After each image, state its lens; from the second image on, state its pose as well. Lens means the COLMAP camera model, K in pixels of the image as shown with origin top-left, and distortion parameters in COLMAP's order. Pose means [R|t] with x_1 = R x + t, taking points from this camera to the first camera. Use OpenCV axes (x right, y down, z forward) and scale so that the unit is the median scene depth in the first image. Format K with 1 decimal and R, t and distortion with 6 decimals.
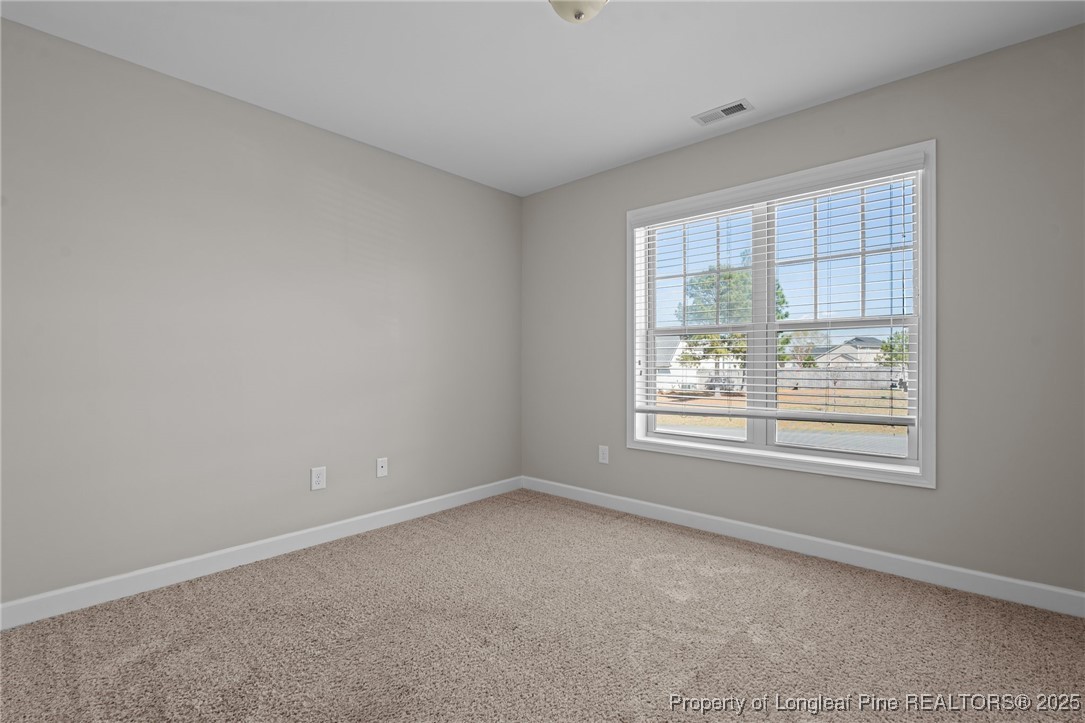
lens RADIAL K [[489.1, 0, 549.4], [0, 489.1, 361.4], [0, 0, 1]] dist [-0.002975, -0.000490]
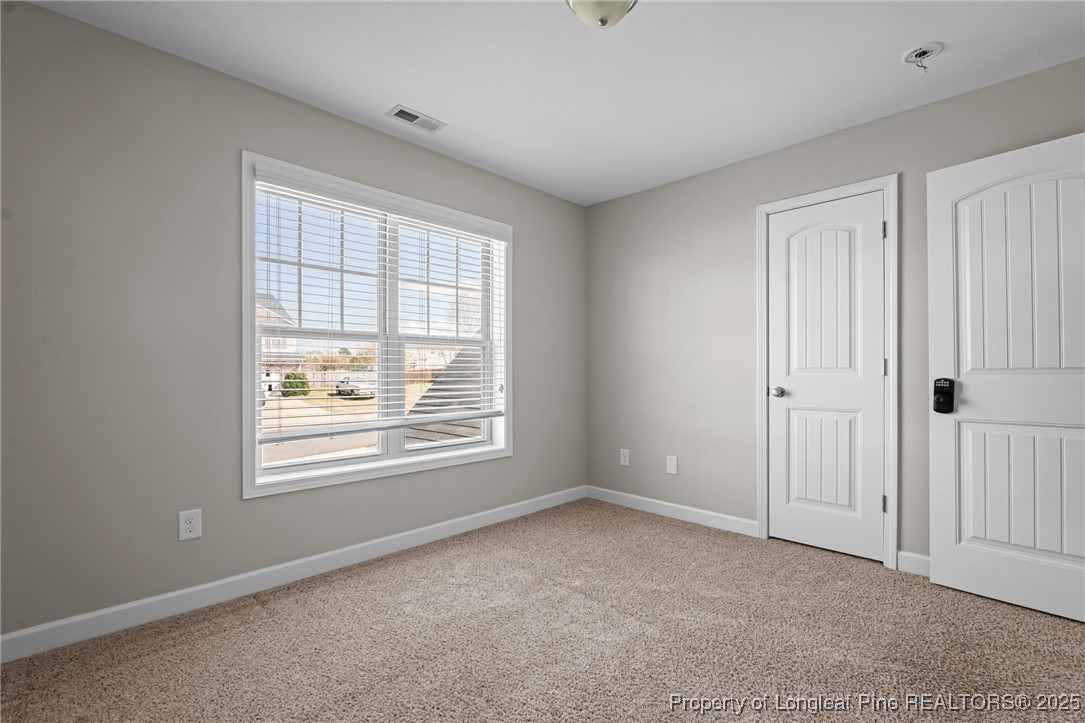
lens RADIAL K [[489.1, 0, 549.4], [0, 489.1, 361.4], [0, 0, 1]] dist [-0.002975, -0.000490]
pose [[0.060127, 0.017230, 0.998042, -0.611374], [-0.004674, 0.999845, -0.016980, -0.005021], [-0.998180, -0.003644, 0.060198, 0.670366]]
